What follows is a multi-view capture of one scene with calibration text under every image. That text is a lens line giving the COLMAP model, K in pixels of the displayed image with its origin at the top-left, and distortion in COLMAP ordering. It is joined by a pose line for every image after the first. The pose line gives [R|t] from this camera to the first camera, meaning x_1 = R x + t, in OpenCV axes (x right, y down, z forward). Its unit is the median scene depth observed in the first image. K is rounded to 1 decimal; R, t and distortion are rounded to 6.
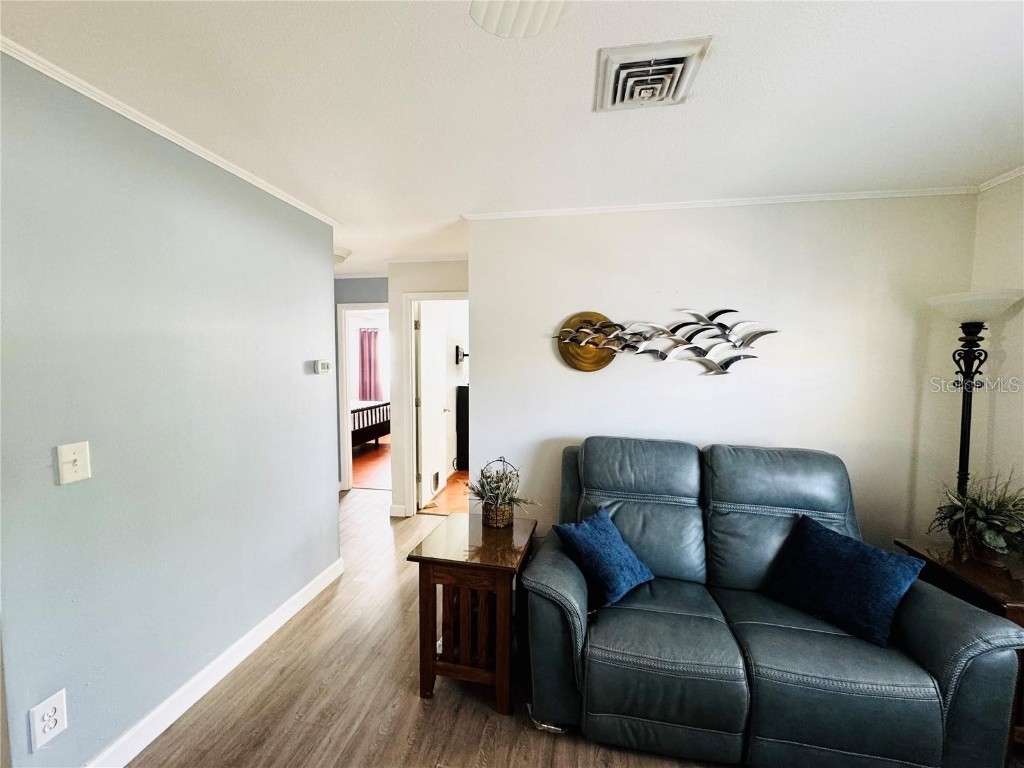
lens RADIAL K [[412.6, 0, 512.0], [0, 412.6, 384.0], [0, 0, 1]] dist [-0.002809, 0.000067]
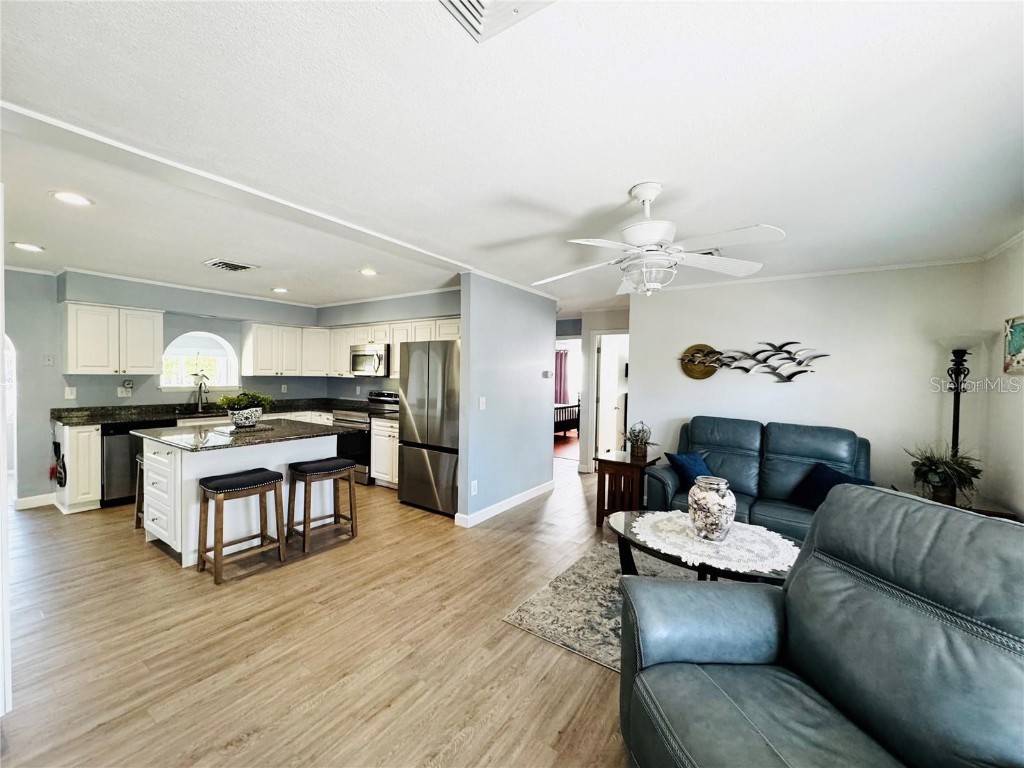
lens RADIAL K [[410.4, 0, 512.0], [0, 410.4, 384.0], [0, 0, 1]] dist [-0.002662, 0.000249]
pose [[0.911424, 0.023029, -0.410824, 0.186596], [-0.039785, 0.998687, -0.032283, 0.079108], [0.409541, 0.045768, 0.911143, -0.909156]]
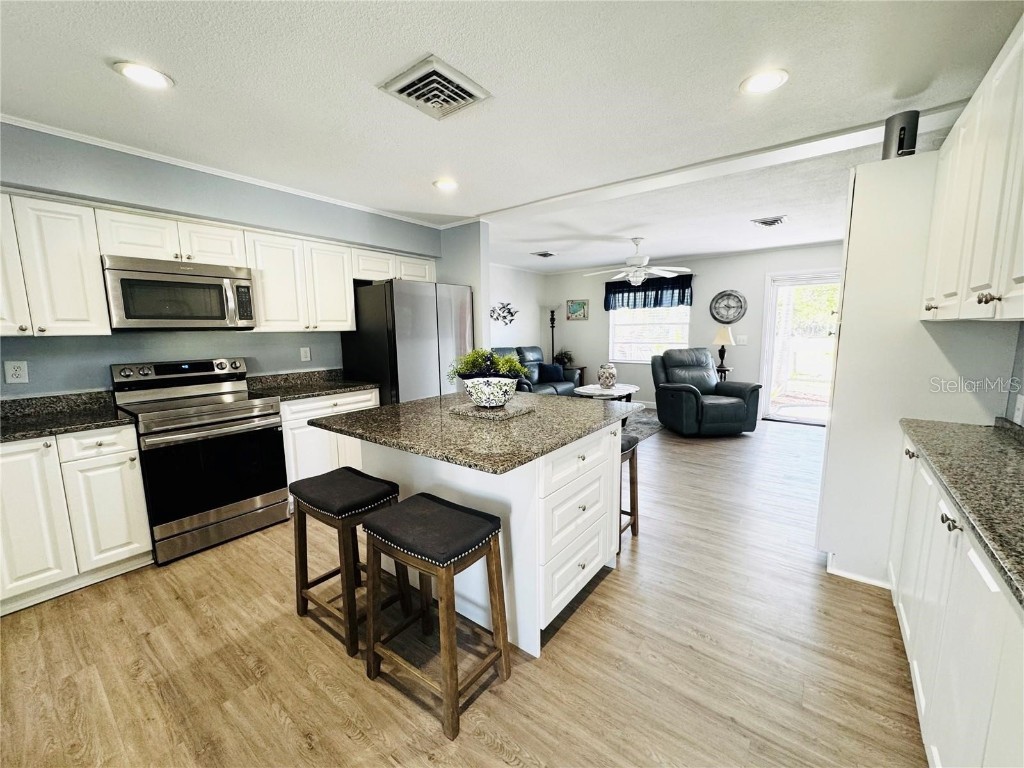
lens RADIAL K [[410.1, 0, 512.2], [0, 410.1, 382.3], [0, 0, 1]] dist [-0.000466, 0.000126]
pose [[0.465867, -0.124072, 0.876113, -2.143166], [0.066474, 0.992230, 0.105170, 0.075251], [-0.882354, 0.009243, 0.470495, -0.408094]]
